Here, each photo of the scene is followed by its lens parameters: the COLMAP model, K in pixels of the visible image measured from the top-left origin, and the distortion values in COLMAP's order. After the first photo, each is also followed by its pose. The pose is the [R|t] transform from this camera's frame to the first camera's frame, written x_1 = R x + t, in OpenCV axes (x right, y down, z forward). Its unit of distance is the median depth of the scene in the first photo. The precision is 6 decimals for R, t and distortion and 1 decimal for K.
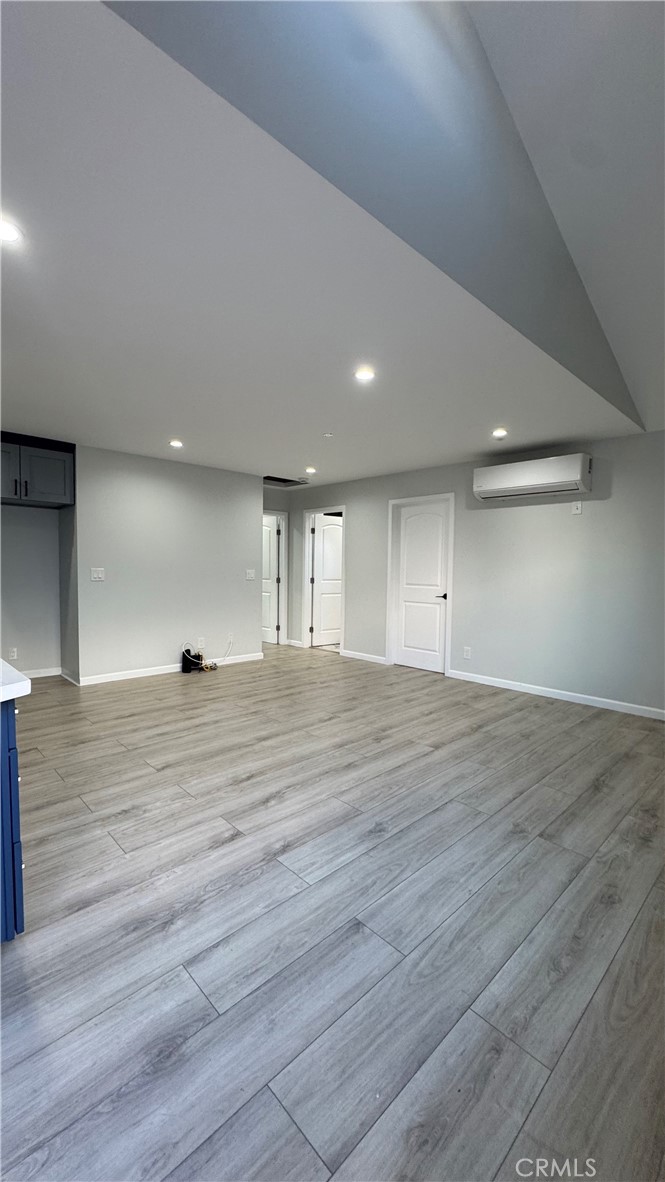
lens RADIAL K [[468.5, 0, 333.1], [0, 468.5, 593.8], [0, 0, 1]] dist [-0.005443, 0.000952]
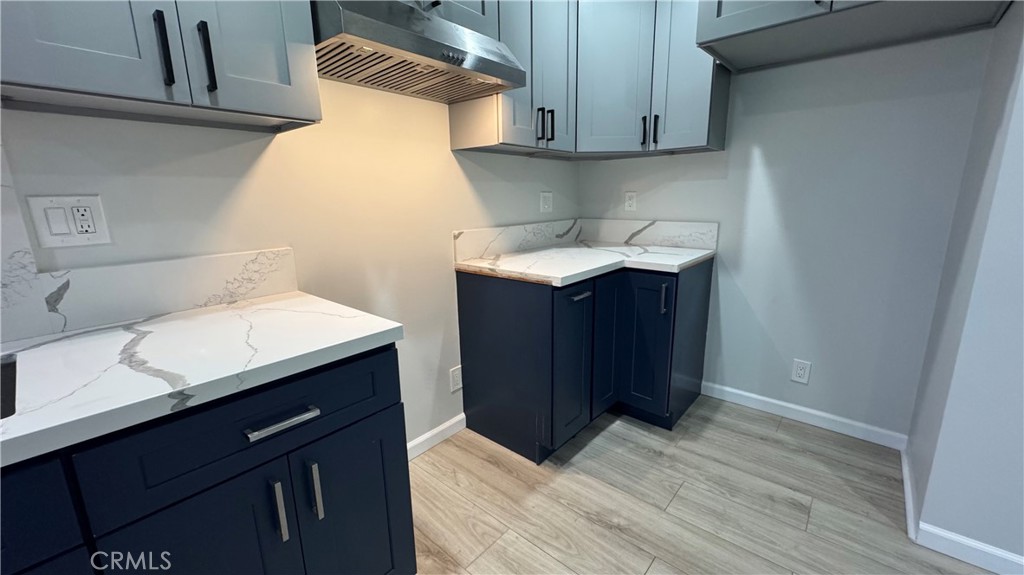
lens RADIAL K [[405.9, 0, 510.3], [0, 405.9, 286.4], [0, 0, 1]] dist [-0.005443, 0.000952]
pose [[0.090286, 0.197556, -0.976125, -0.522157], [-0.036261, 0.980130, 0.195012, -0.064733], [0.995256, 0.017789, 0.095655, 1.116849]]
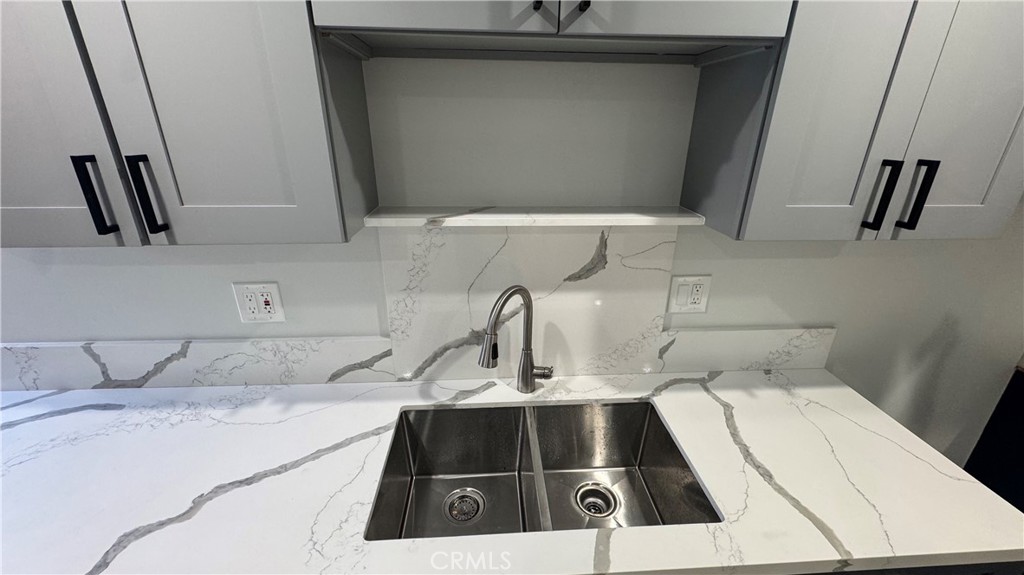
lens RADIAL K [[405.9, 0, 514.5], [0, 405.9, 284.7], [0, 0, 1]] dist [-0.005443, 0.000952]
pose [[-0.652656, 0.259754, -0.711736, -0.477676], [-0.060674, 0.918458, 0.390836, -0.210489], [0.755221, 0.298265, -0.583678, 0.874211]]
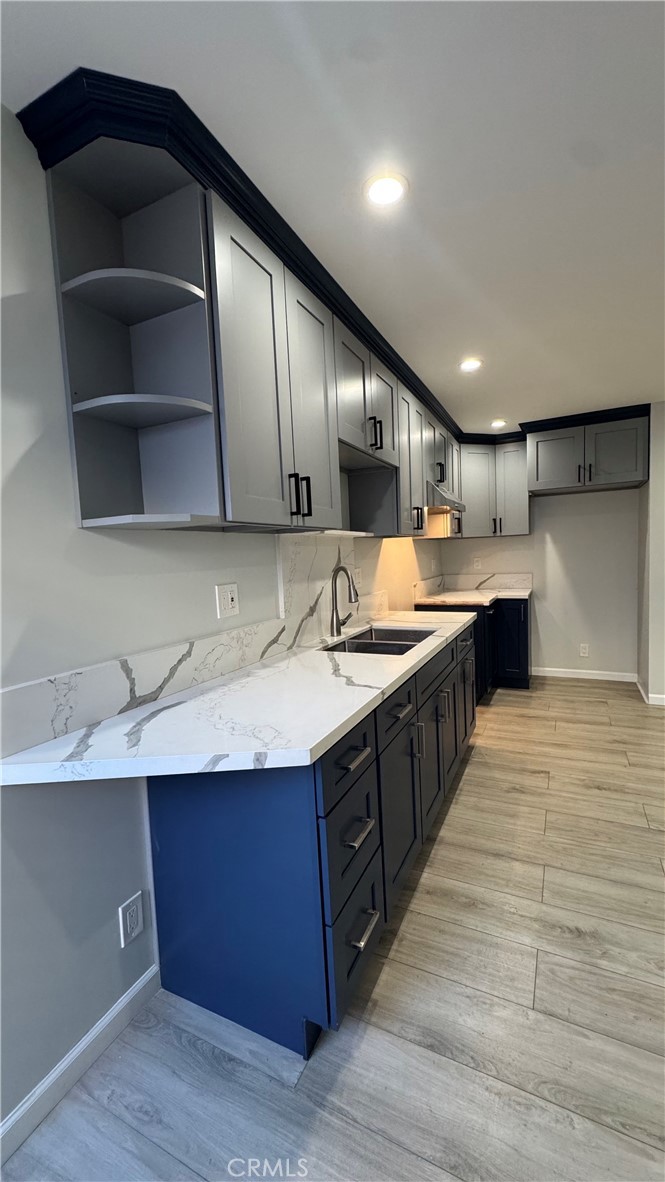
lens RADIAL K [[468.5, 0, 334.6], [0, 468.5, 592.6], [0, 0, 1]] dist [-0.005443, 0.000952]
pose [[0.340950, 0.046465, -0.938933, 0.046016], [-0.003950, 0.998840, 0.047995, -0.055444], [0.940073, -0.012655, 0.340737, 0.356732]]
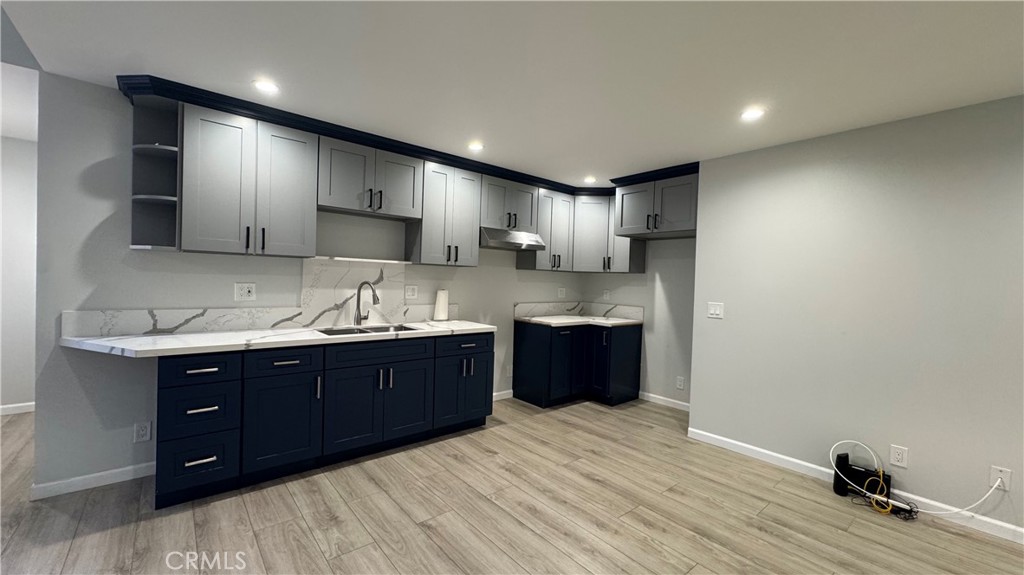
lens RADIAL K [[405.9, 0, 513.8], [0, 405.9, 287.4], [0, 0, 1]] dist [-0.005443, 0.000952]
pose [[-0.059895, 0.003532, -0.998198, 0.384636], [-0.089783, 0.995921, 0.008911, -0.094948], [0.994159, 0.090155, -0.059334, 1.172812]]
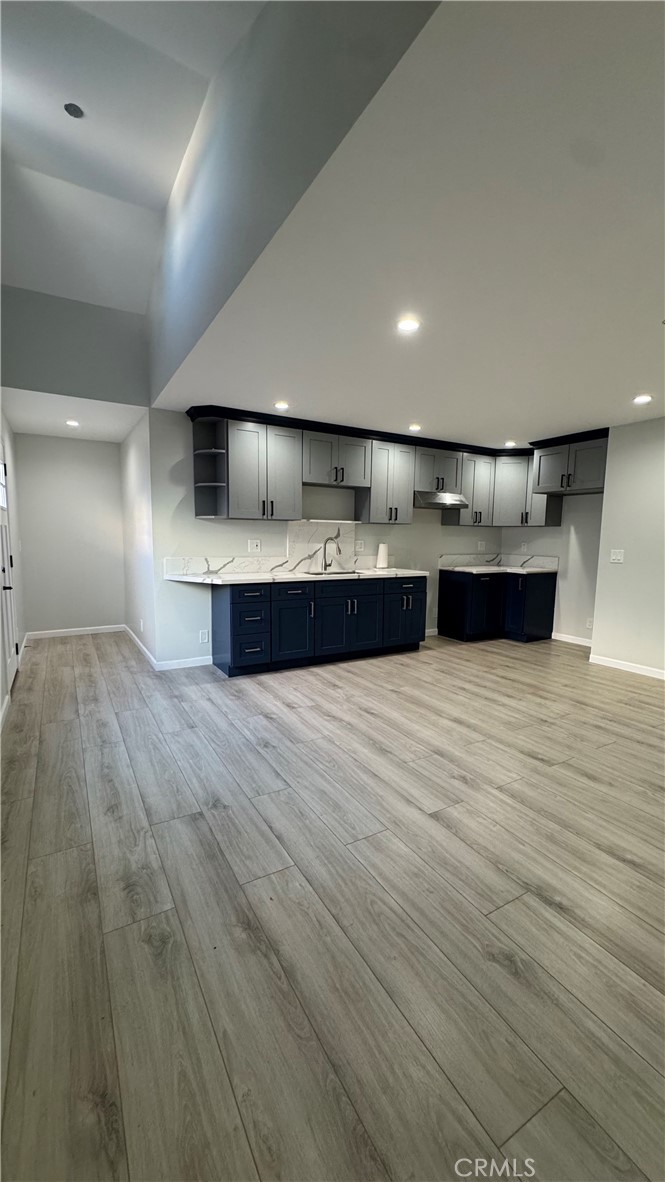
lens RADIAL K [[468.5, 0, 337.2], [0, 468.5, 593.9], [0, 0, 1]] dist [-0.005443, 0.000952]
pose [[-0.227889, 0.103887, -0.968129, 0.993679], [-0.071774, 0.989795, 0.123106, -0.071557], [0.971038, 0.097542, -0.218107, 1.114321]]
